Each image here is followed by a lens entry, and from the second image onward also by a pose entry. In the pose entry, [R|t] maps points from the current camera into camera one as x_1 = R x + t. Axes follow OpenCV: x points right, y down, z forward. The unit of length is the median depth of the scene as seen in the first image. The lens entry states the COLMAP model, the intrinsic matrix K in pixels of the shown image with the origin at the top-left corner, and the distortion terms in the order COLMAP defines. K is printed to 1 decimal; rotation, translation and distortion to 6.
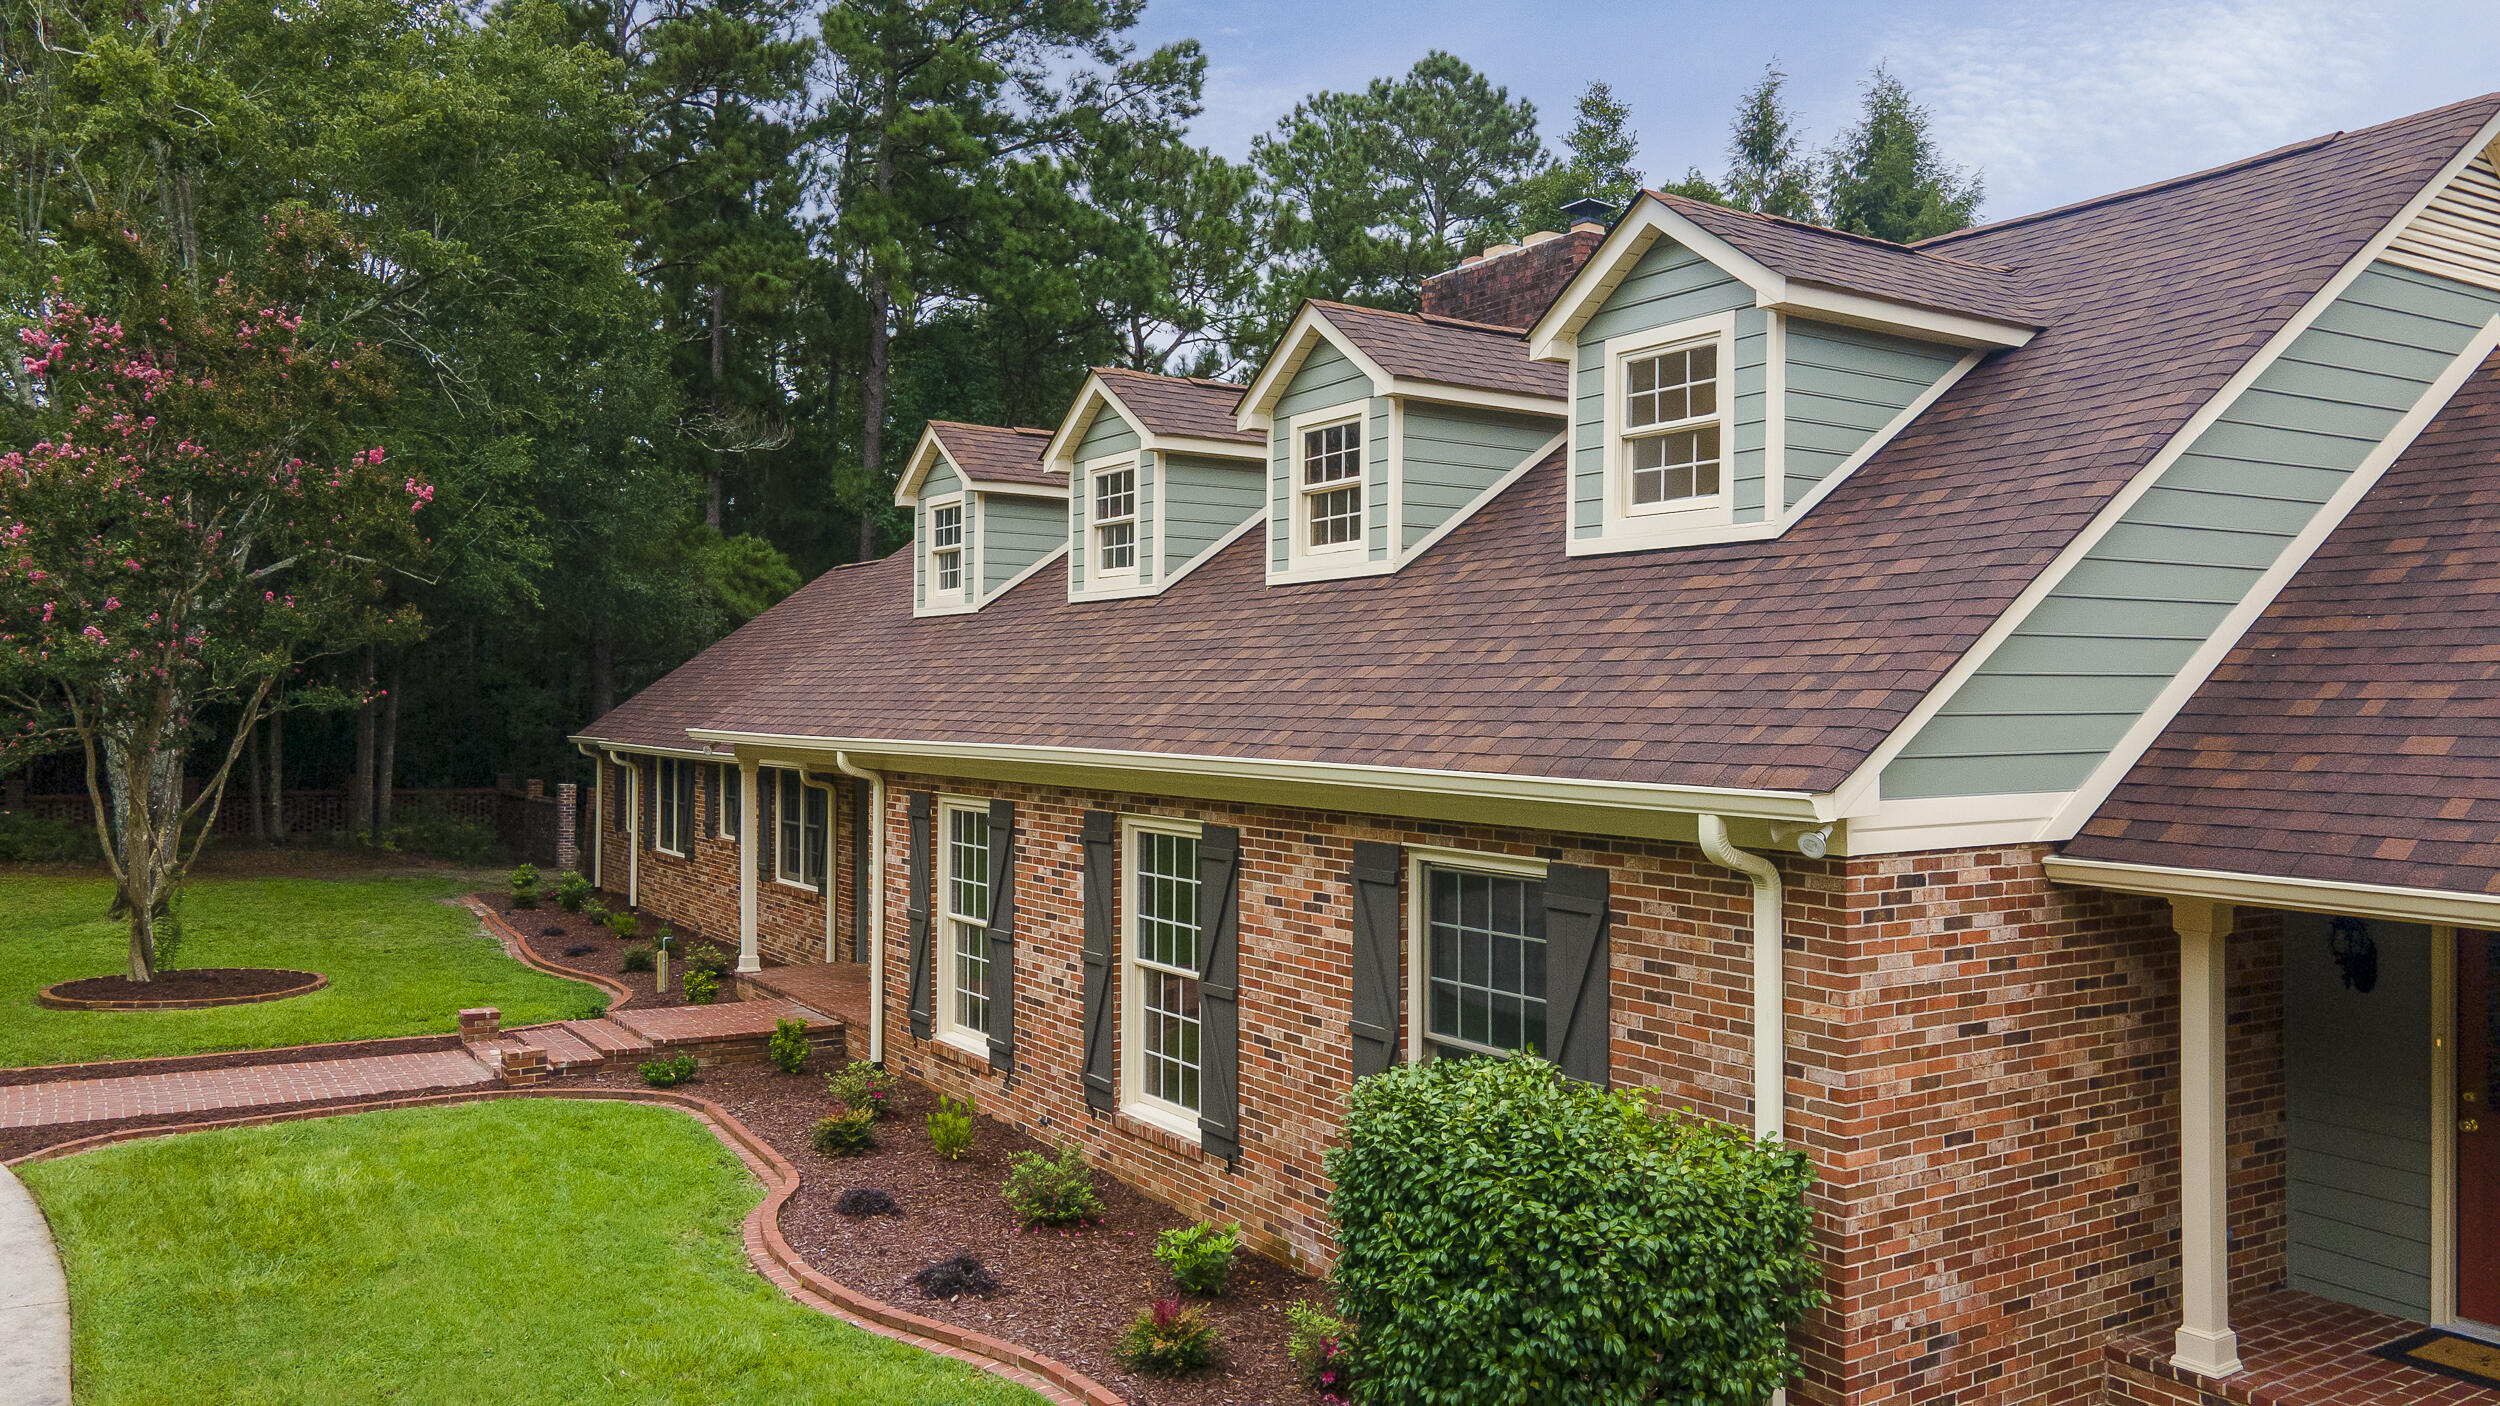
lens RADIAL K [[1794.3, 0, 1242.7], [0, 1794.3, 702.9], [0, 0, 1]] dist [0.029411, 0.002009]
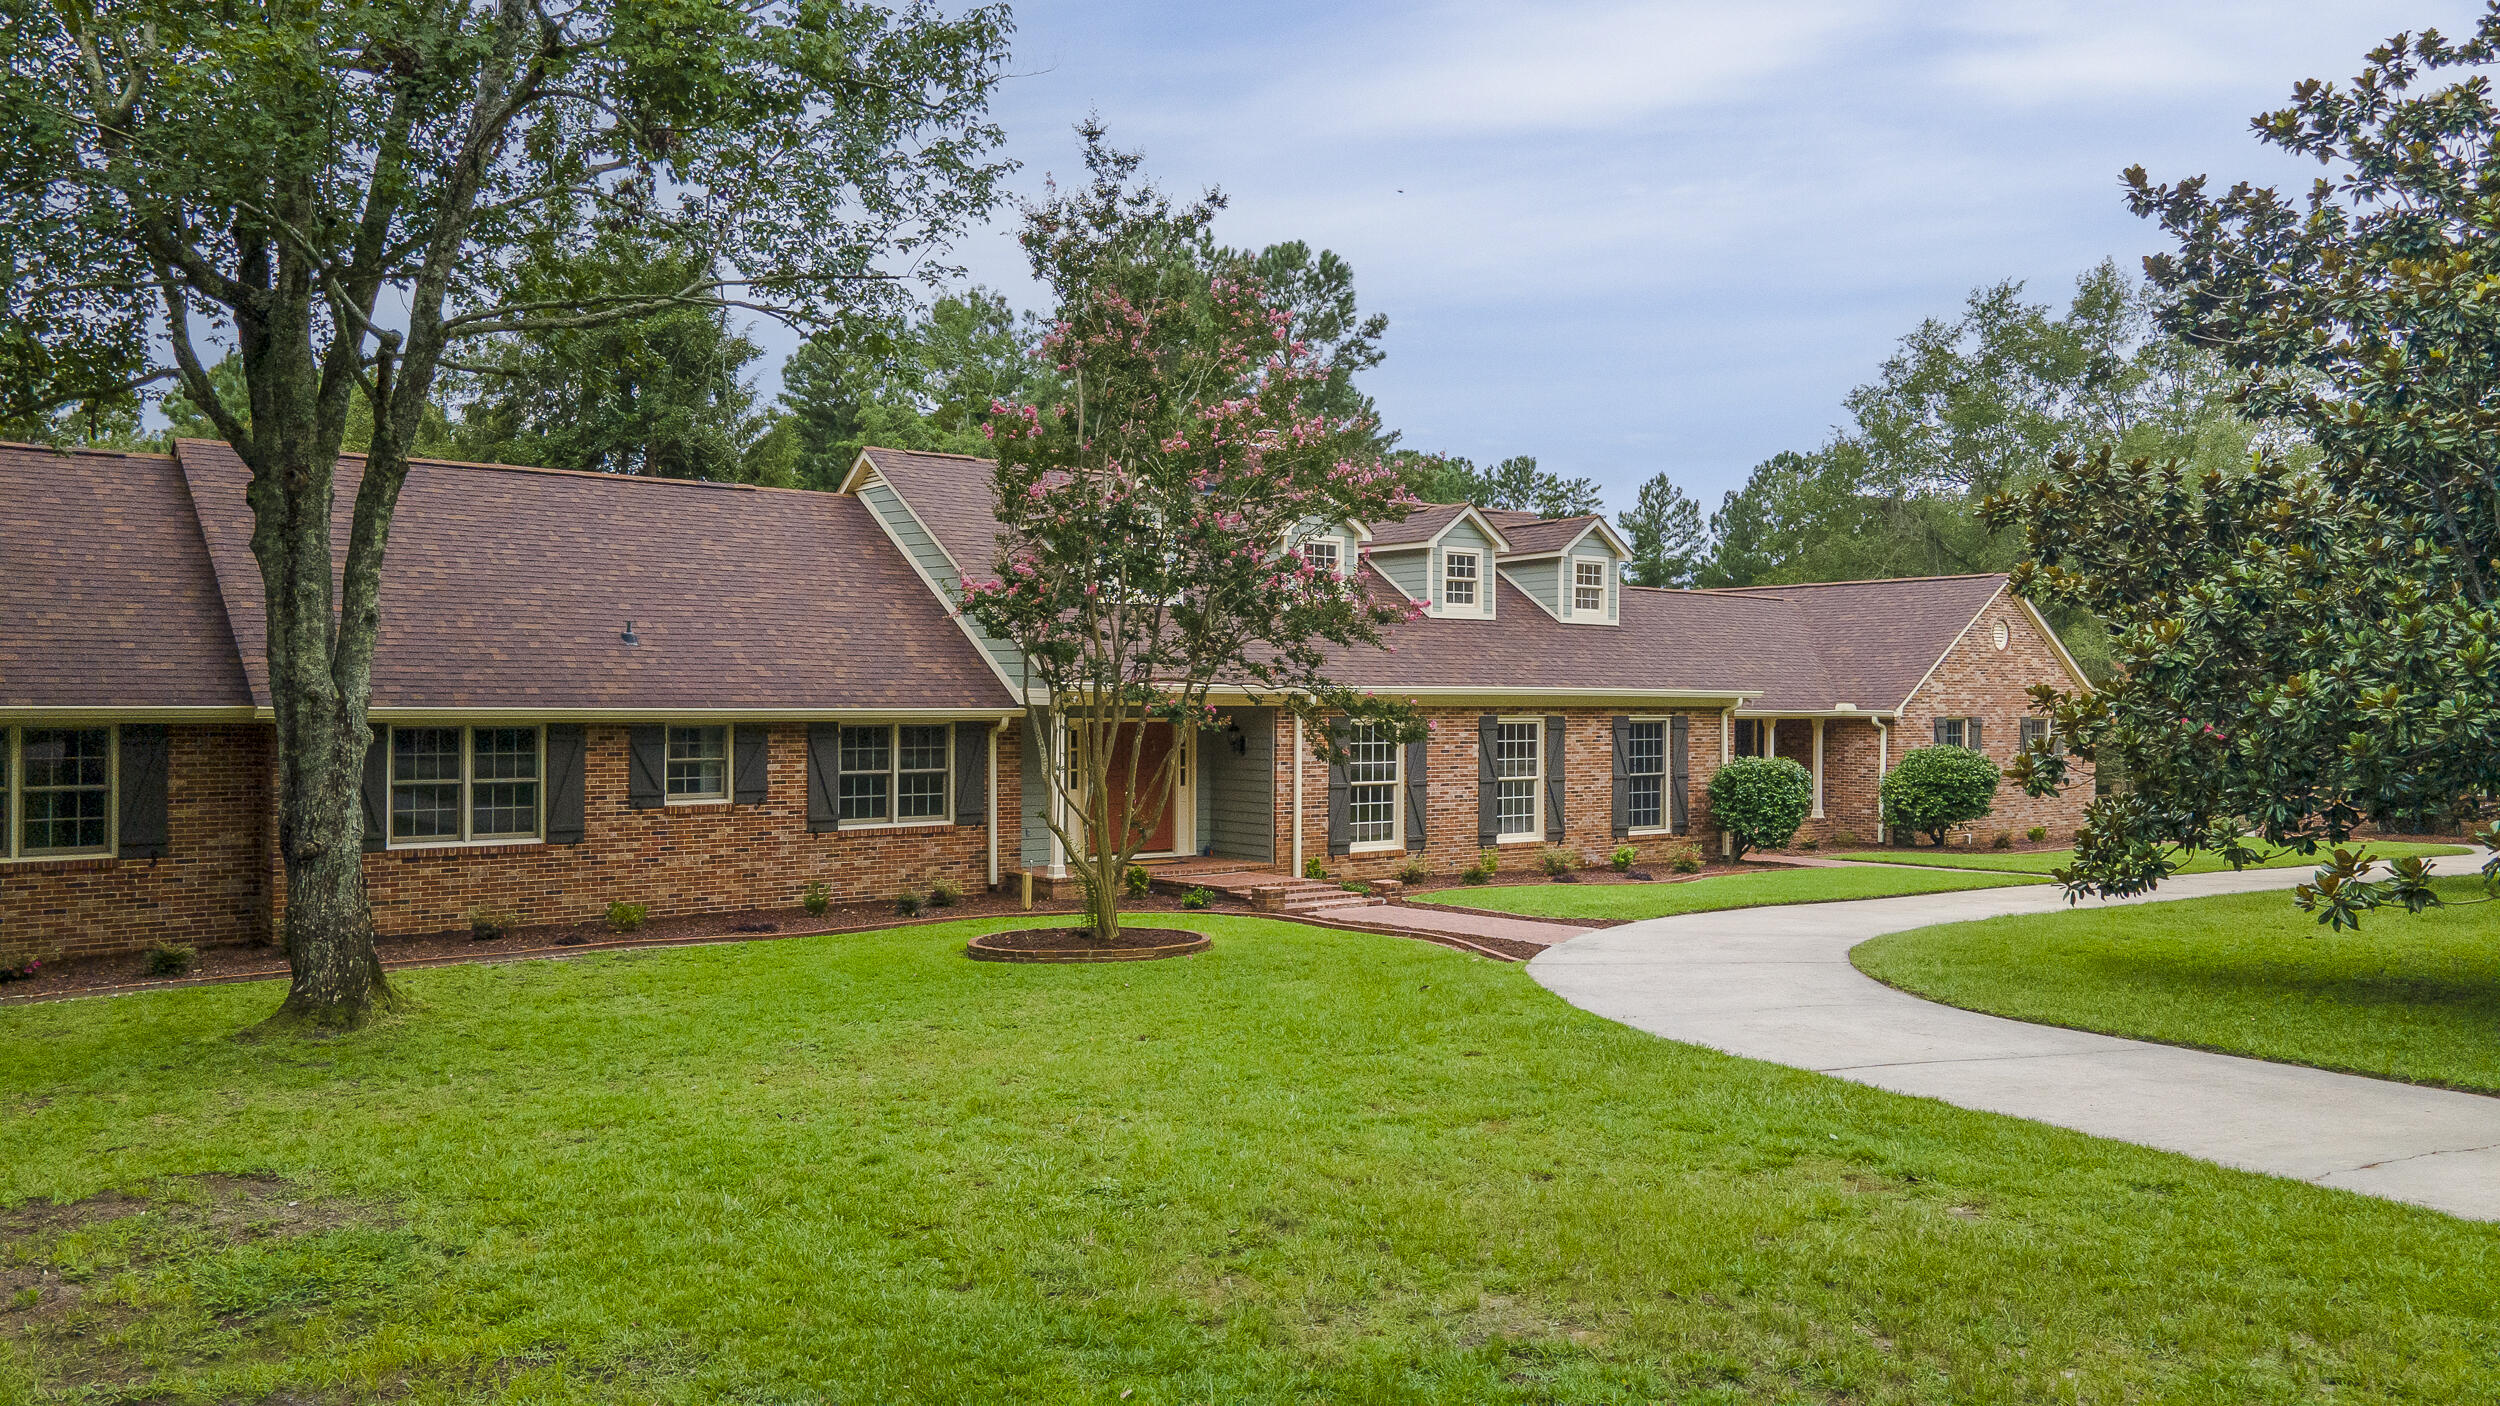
lens RADIAL K [[1794.3, 0, 1242.7], [0, 1794.3, 702.9], [0, 0, 1]] dist [0.029411, 0.002009]
pose [[-0.051375, -0.001542, 0.998678, -2.691833], [0.000774, 0.999998, 0.001584, 0.045061], [-0.998679, 0.000855, -0.051374, 1.631233]]
